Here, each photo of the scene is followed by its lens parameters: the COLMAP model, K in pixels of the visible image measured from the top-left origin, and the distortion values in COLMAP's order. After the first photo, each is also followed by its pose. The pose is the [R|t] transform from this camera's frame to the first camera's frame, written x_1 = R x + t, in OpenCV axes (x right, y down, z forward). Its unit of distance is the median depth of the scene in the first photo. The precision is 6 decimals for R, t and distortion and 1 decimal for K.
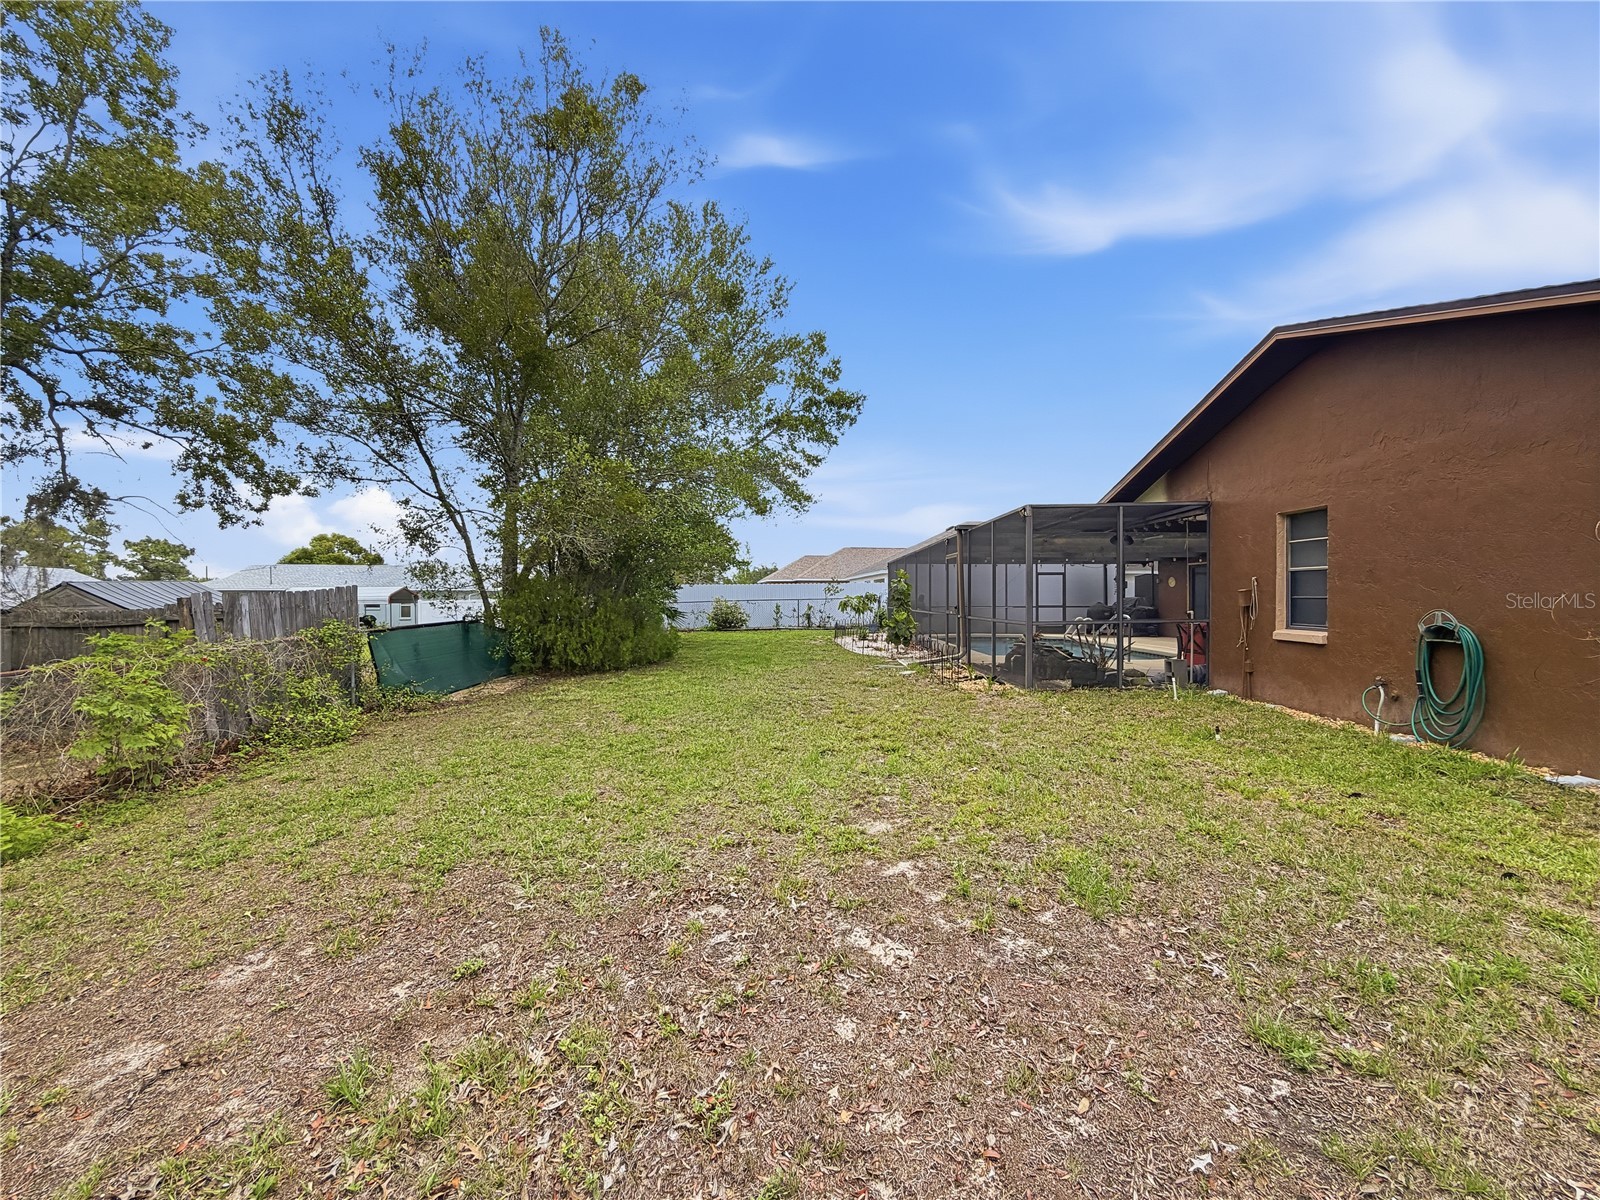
lens RADIAL K [[636.3, 0, 795.8], [0, 636.3, 596.5], [0, 0, 1]] dist [-0.001853, 0.000452]
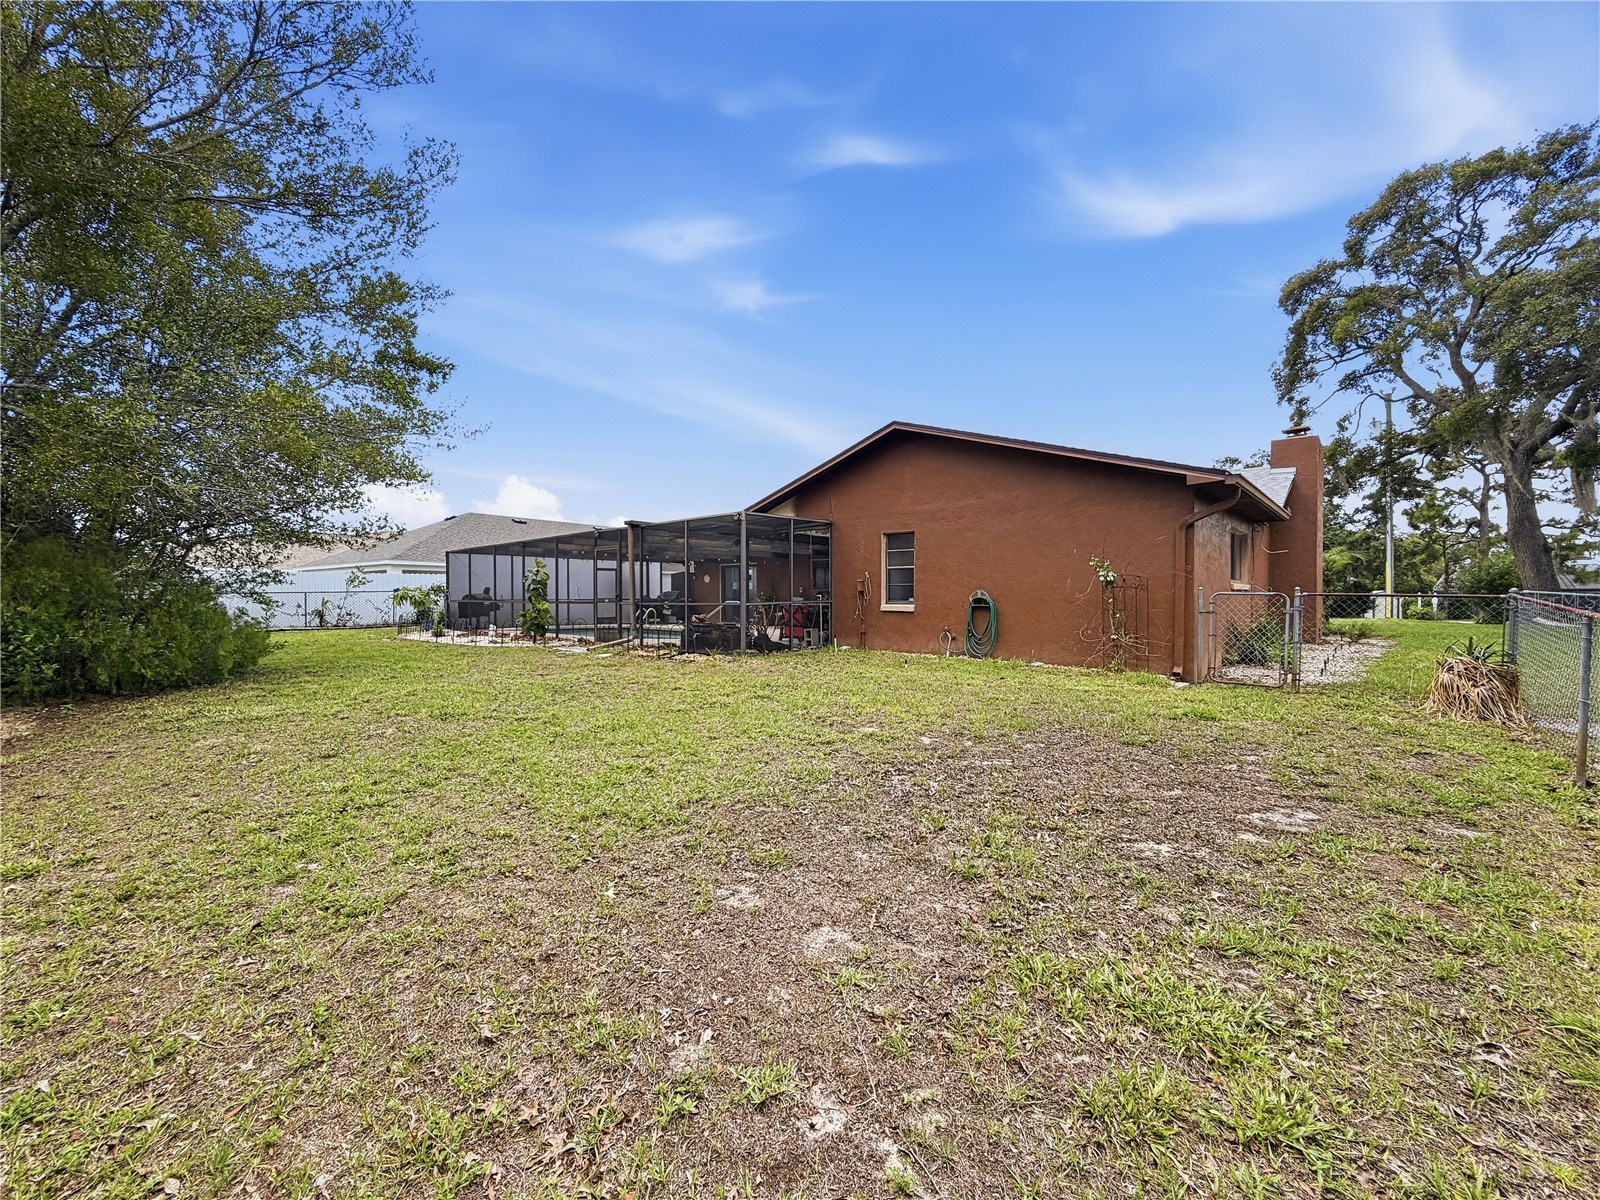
lens RADIAL K [[636.3, 0, 802.5], [0, 636.3, 595.6], [0, 0, 1]] dist [-0.001853, 0.000452]
pose [[0.660054, 0.000978, 0.751217, -0.567807], [-0.000516, 1.000000, -0.000848, 0.028642], [-0.751218, 0.000172, 0.660054, 0.076893]]
